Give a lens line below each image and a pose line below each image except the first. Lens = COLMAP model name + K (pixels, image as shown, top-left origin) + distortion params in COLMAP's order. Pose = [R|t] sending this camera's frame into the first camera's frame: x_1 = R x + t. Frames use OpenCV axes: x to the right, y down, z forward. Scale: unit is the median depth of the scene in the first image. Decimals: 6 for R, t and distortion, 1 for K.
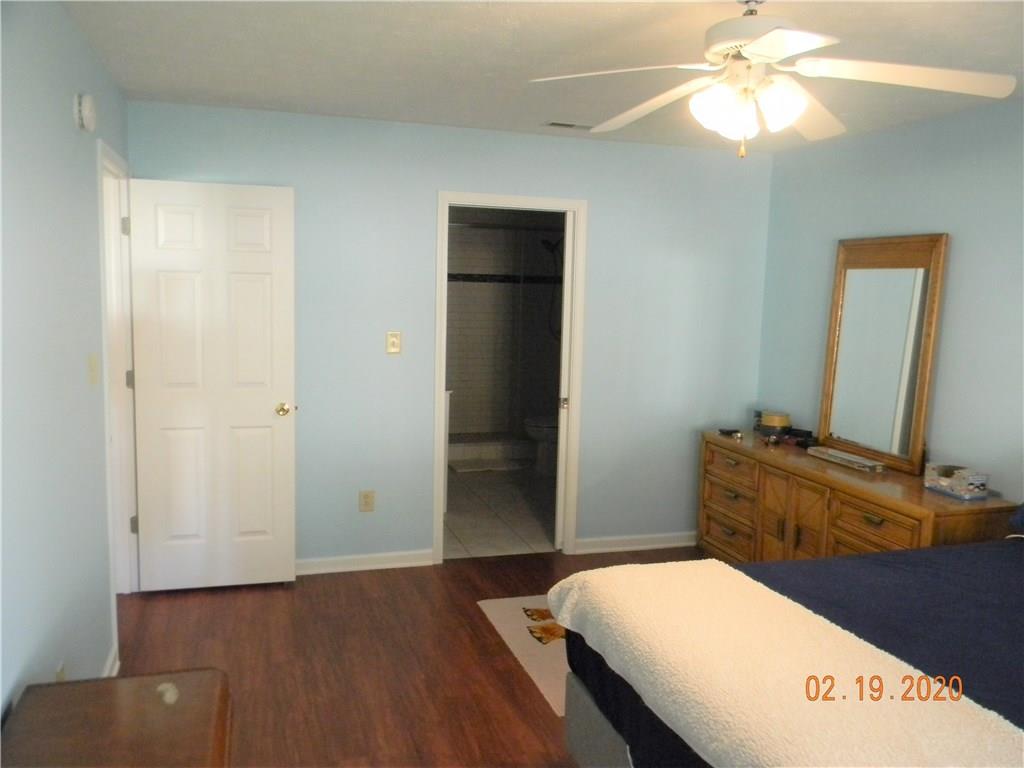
lens RADIAL K [[832.5, 0, 512.0], [0, 832.5, 384.0], [0, 0, 1]] dist [0.013913, 0.002786]
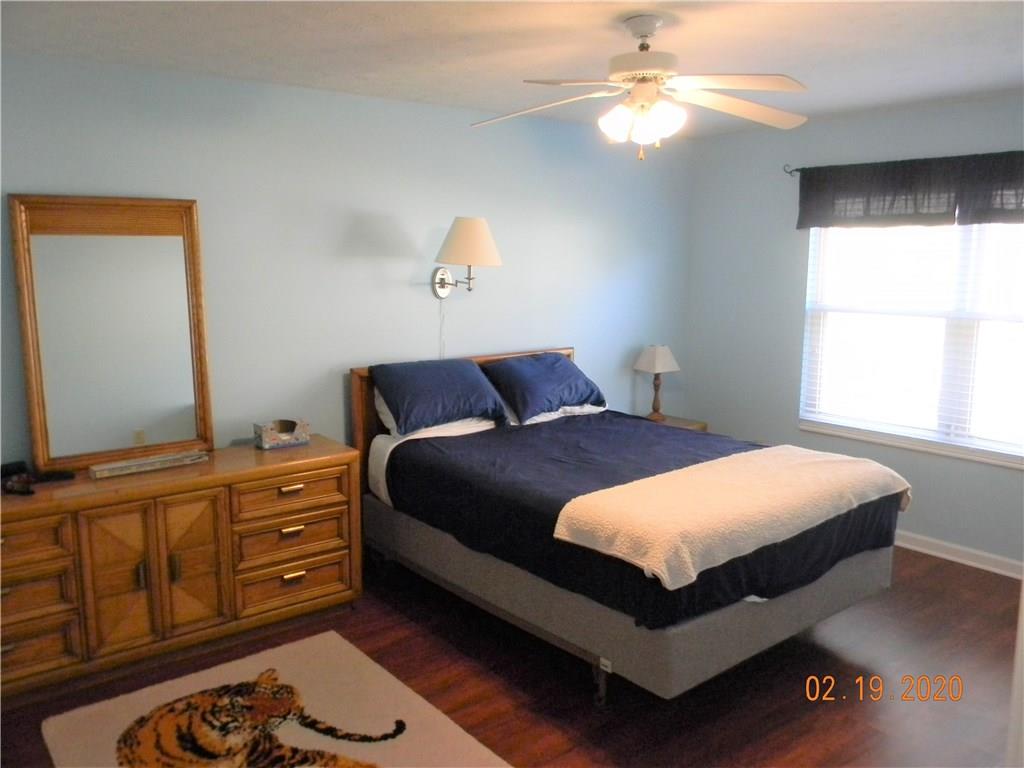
lens RADIAL K [[832.5, 0, 512.0], [0, 832.5, 384.0], [0, 0, 1]] dist [0.013913, 0.002786]
pose [[-0.351094, -0.173205, 0.920181, -0.527598], [0.108777, 0.968543, 0.223812, -0.147144], [-0.930000, 0.178673, -0.321209, 0.987790]]
